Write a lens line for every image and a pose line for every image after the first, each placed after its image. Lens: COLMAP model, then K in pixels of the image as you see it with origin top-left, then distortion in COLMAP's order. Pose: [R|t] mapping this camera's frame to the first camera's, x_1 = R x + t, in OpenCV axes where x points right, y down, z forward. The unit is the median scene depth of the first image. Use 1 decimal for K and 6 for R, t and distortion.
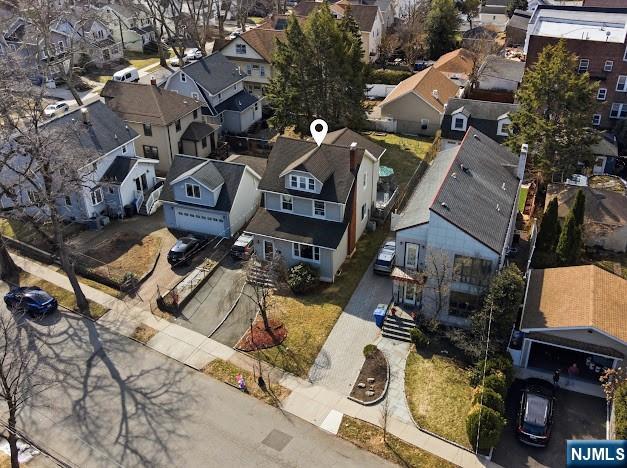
lens RADIAL K [[633.5, 0, 314.7], [0, 633.5, 232.9], [0, 0, 1]] dist [0.022376, 0.000000]
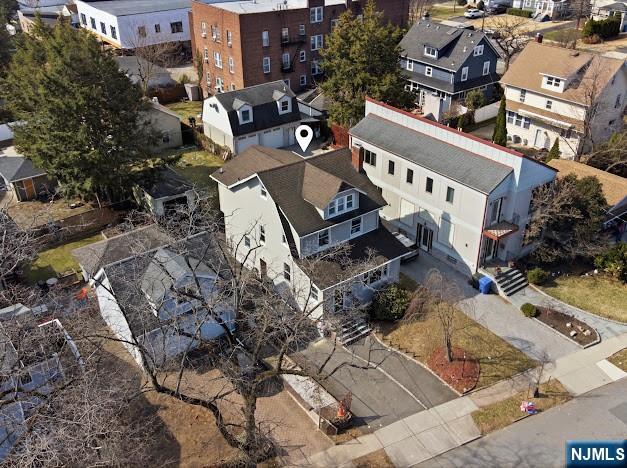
lens RADIAL K [[633.5, 0, 314.3], [0, 633.5, 235.1], [0, 0, 1]] dist [0.022376, 0.000000]
pose [[0.525724, -0.421710, 0.738766, -0.783600], [0.420330, 0.883819, 0.205393, -0.267945], [-0.739552, 0.202546, 0.641902, 0.577154]]
